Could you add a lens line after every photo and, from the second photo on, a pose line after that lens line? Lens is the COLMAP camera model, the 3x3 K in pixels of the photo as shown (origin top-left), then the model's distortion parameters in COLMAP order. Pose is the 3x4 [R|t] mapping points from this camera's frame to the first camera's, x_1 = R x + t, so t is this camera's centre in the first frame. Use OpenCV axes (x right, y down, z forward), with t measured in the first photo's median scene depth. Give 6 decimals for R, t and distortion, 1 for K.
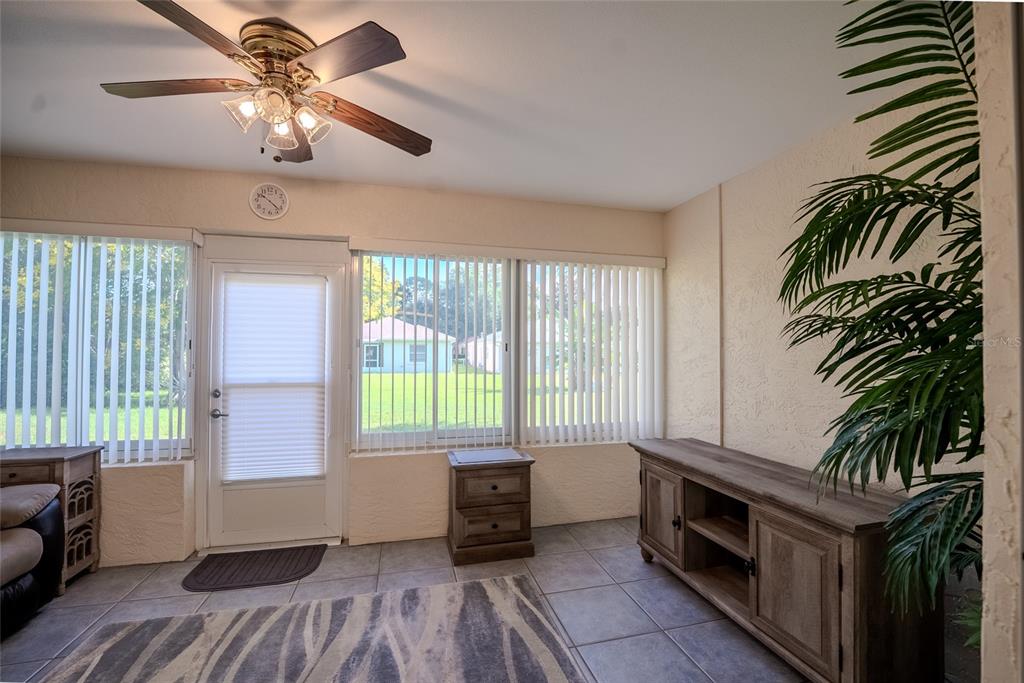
lens RADIAL K [[427.0, 0, 512.0], [0, 427.0, 341.5], [0, 0, 1]] dist [-0.000529, -0.000098]
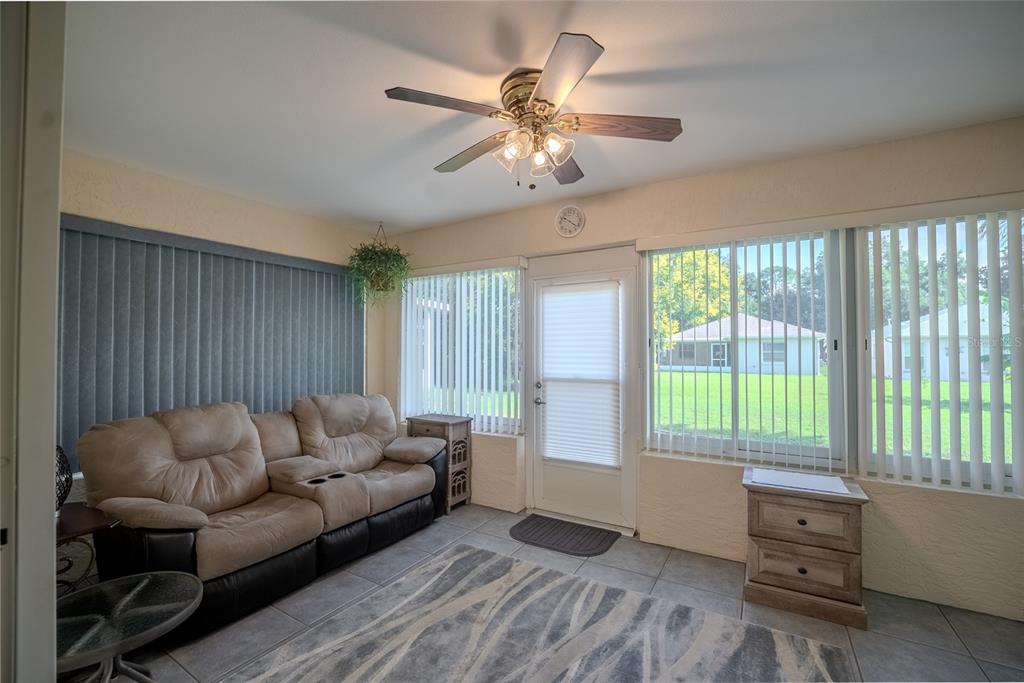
lens RADIAL K [[420.9, 0, 512.0], [0, 420.9, 341.5], [0, 0, 1]] dist [-0.001472, -0.000414]
pose [[0.734325, -0.017634, -0.678569, 0.100889], [0.018906, 0.999806, -0.005523, 0.000426], [0.678535, -0.008773, 0.734516, 0.063137]]
